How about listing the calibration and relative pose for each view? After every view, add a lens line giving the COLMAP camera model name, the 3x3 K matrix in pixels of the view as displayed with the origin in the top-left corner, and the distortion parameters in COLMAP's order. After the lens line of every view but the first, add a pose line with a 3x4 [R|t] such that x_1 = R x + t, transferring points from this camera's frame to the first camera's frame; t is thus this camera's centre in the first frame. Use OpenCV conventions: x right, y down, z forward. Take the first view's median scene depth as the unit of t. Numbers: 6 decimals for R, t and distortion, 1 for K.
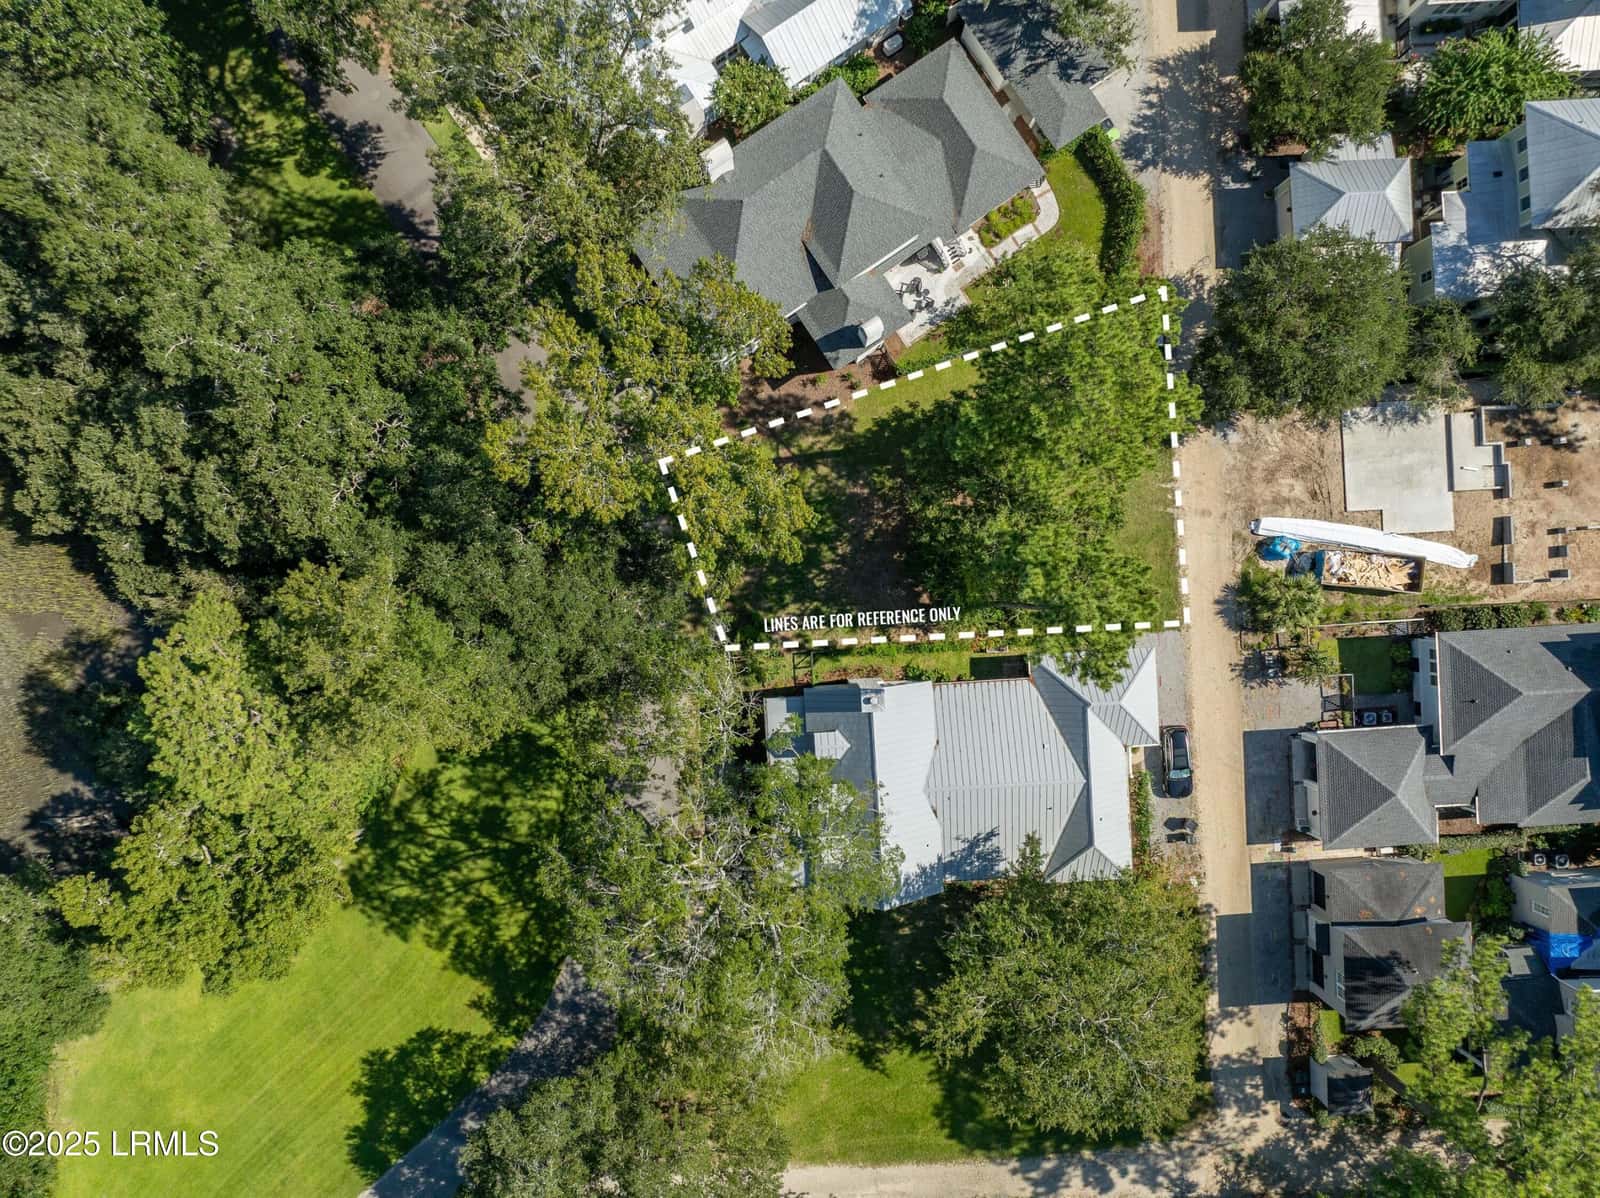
lens RADIAL K [[1136.1, 0, 800.0], [0, 1136.1, 599.0], [0, 0, 1]] dist [-0.057059, 0.030062]
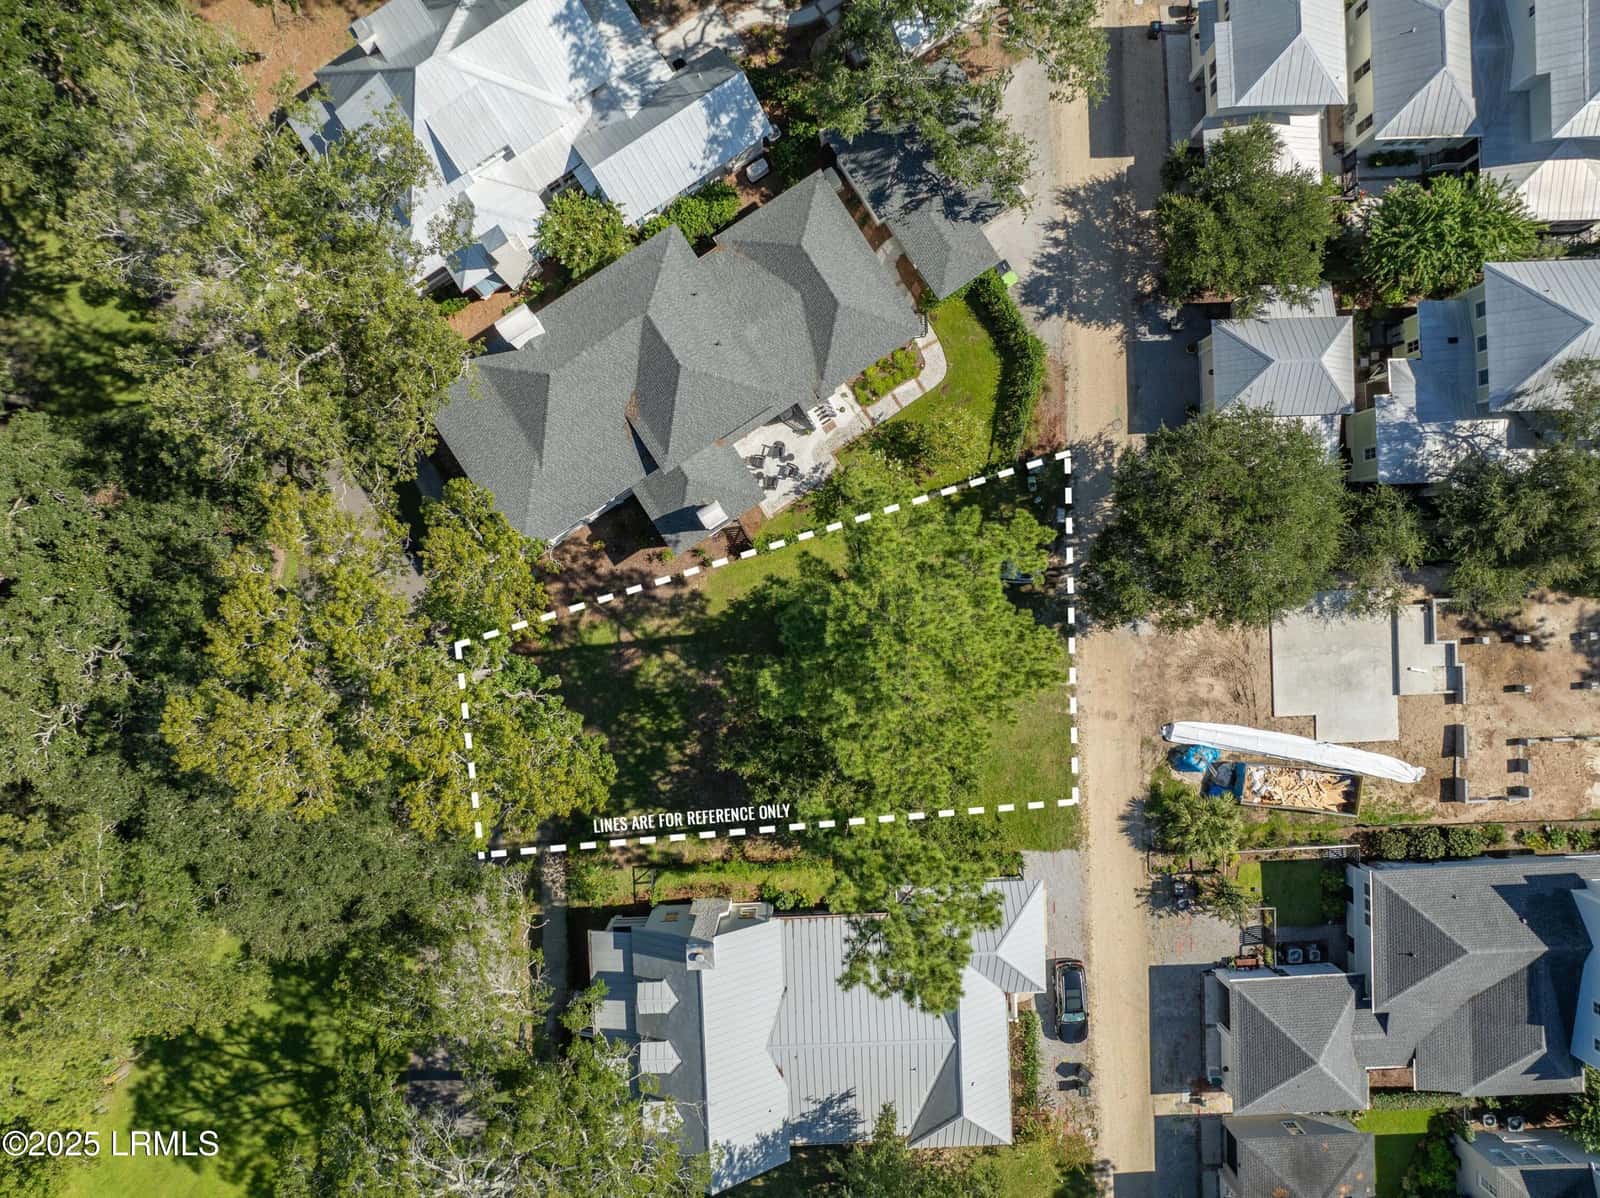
lens RADIAL K [[1135.6, 0, 800.0], [0, 1135.6, 599.0], [0, 0, 1]] dist [-0.053467, 0.028205]
pose [[0.999830, 0.018350, -0.001501, 0.122353], [-0.018357, 0.999820, -0.004814, -0.159106], [0.001413, 0.004841, 0.999987, 0.132529]]
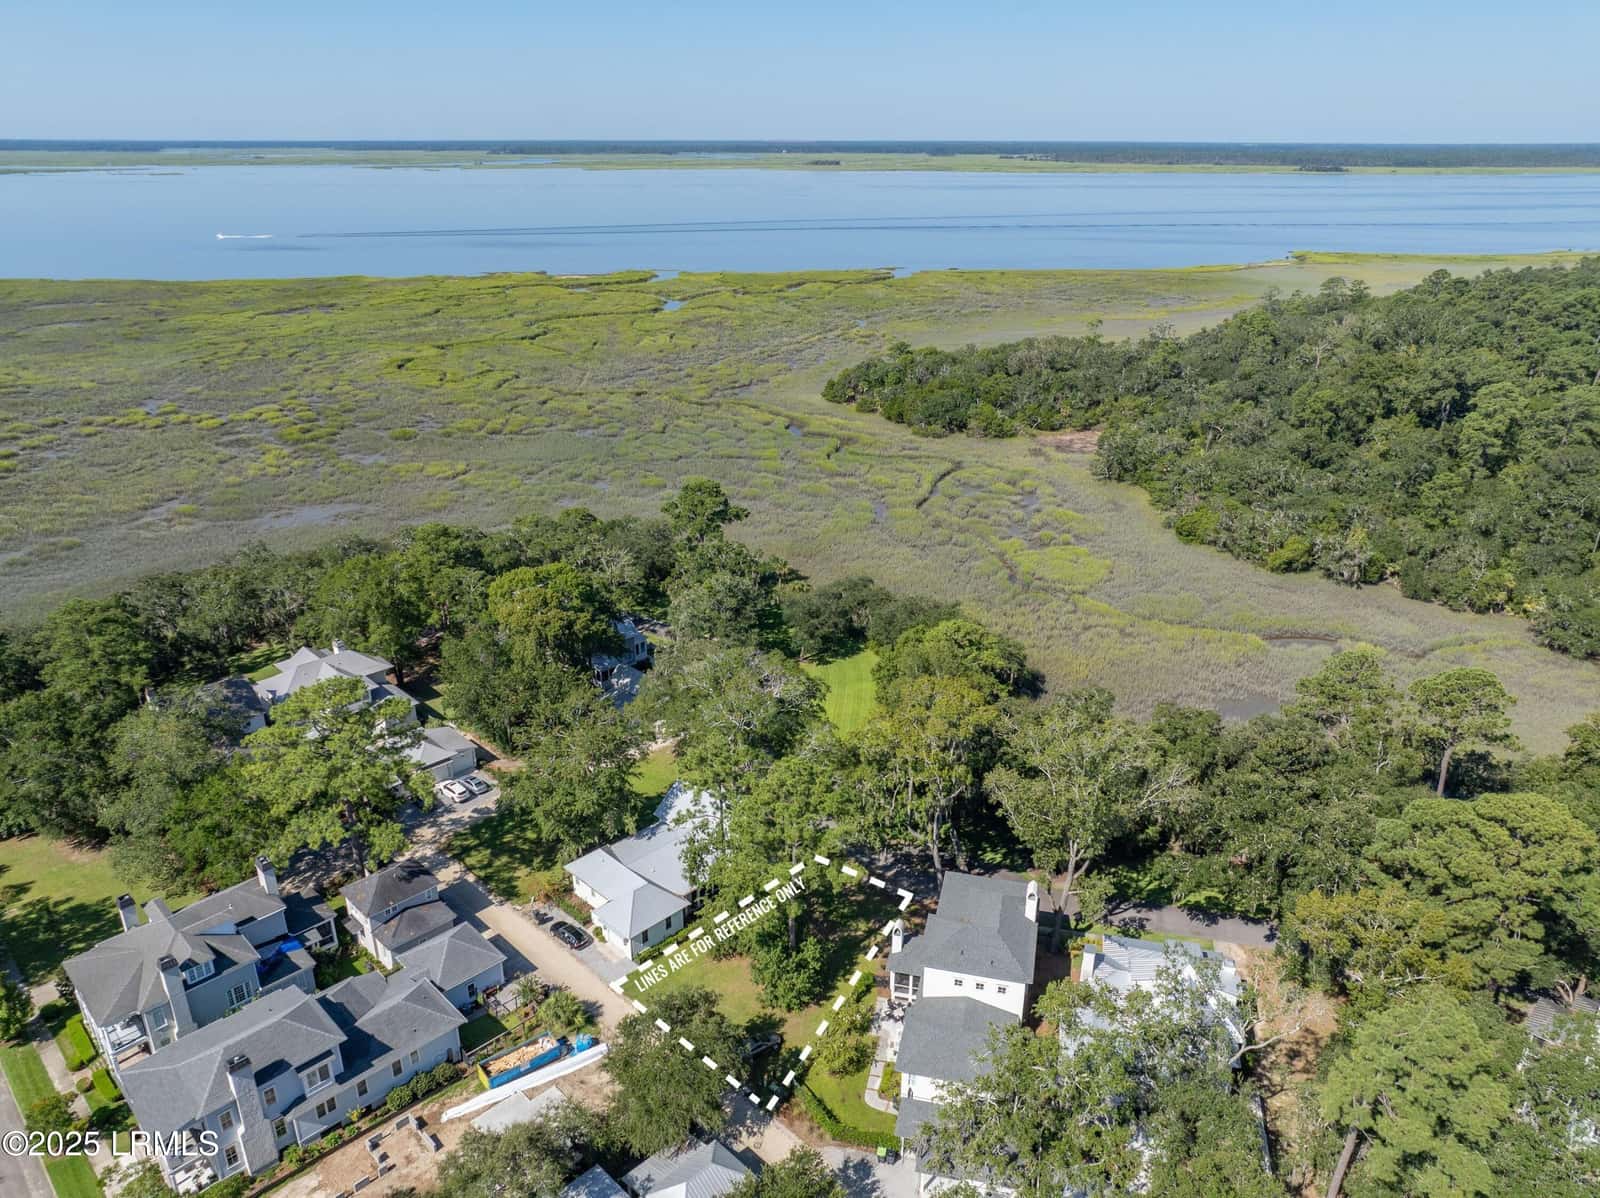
lens RADIAL K [[1114.1, 0, 800.0], [0, 1114.1, 599.0], [0, 0, 1]] dist [-0.008045, -0.003991]
pose [[-0.750324, 0.243515, -0.614585, 0.944631], [-0.660929, -0.295563, 0.689793, -1.011877], [-0.013674, 0.923766, 0.382713, -0.035542]]
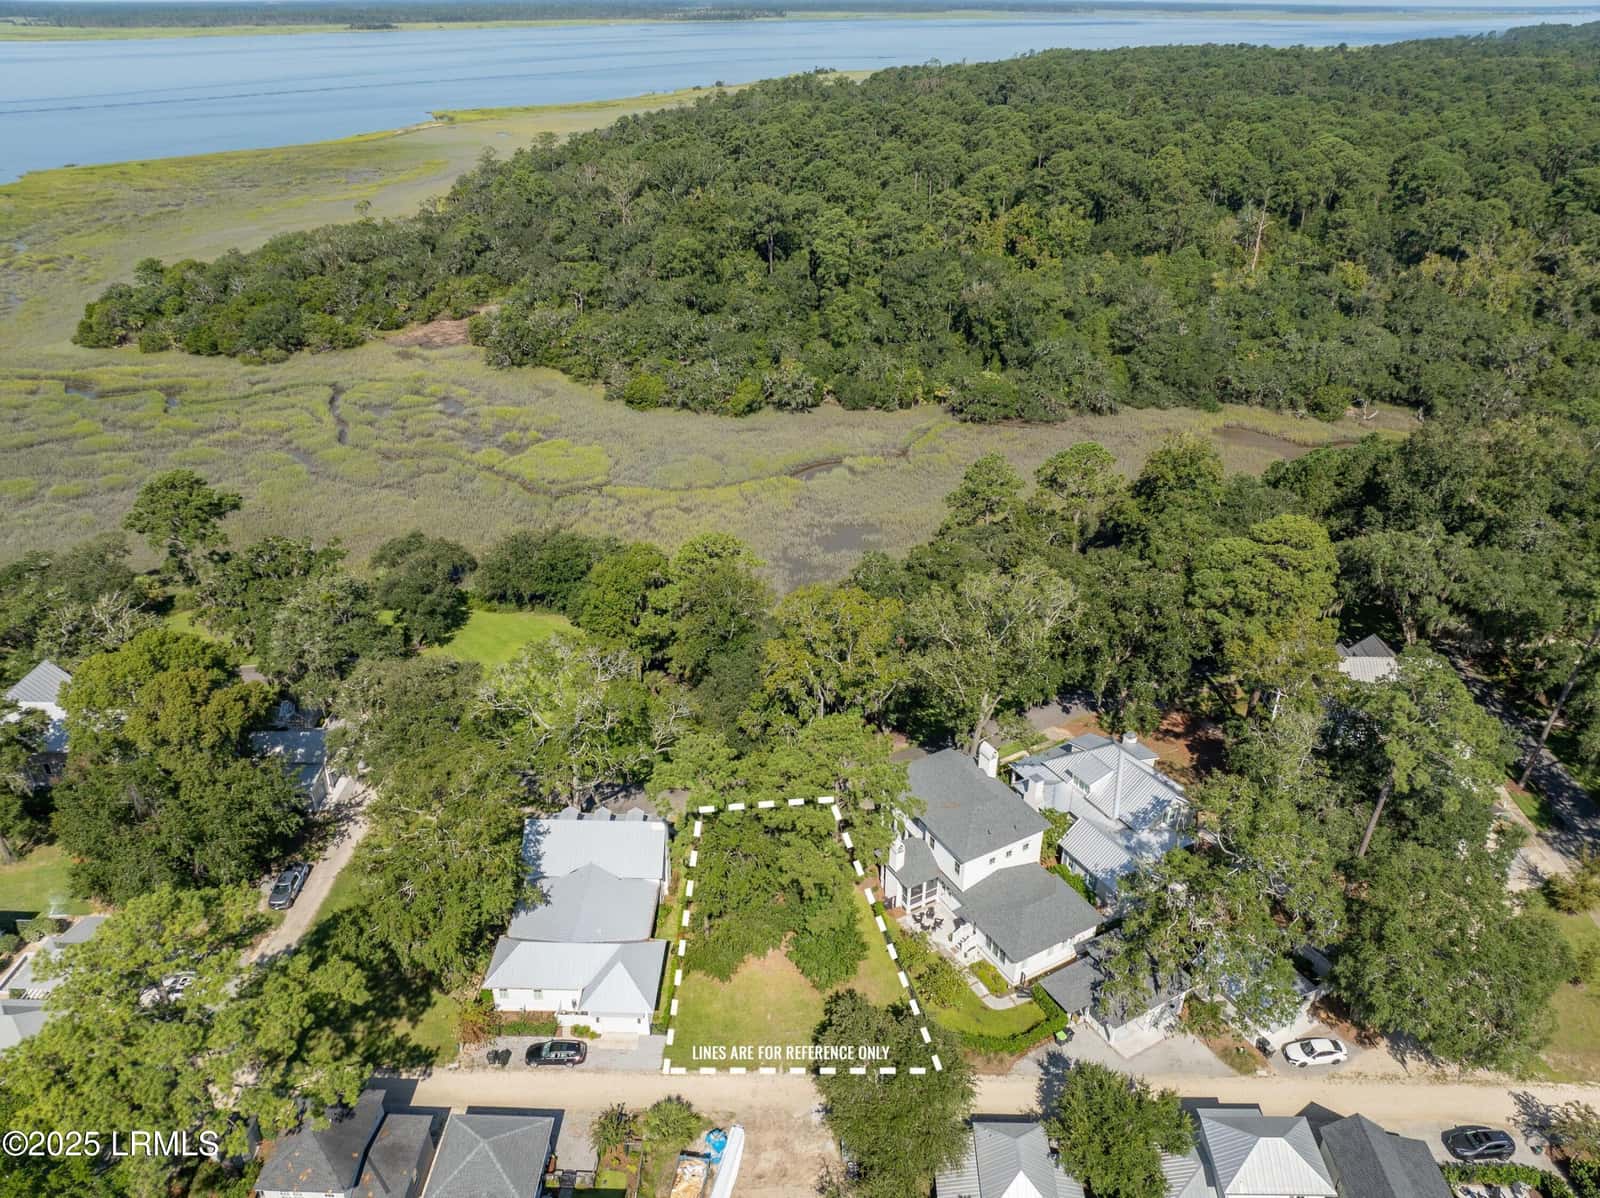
lens RADIAL K [[1136.1, 0, 800.0], [0, 1136.1, 599.0], [0, 0, 1]] dist [-0.057059, 0.030062]
pose [[-0.086035, 0.464959, -0.881142, 1.173039], [-0.996227, -0.050288, 0.070737, -0.184435], [-0.011421, 0.883903, 0.467531, -0.015744]]
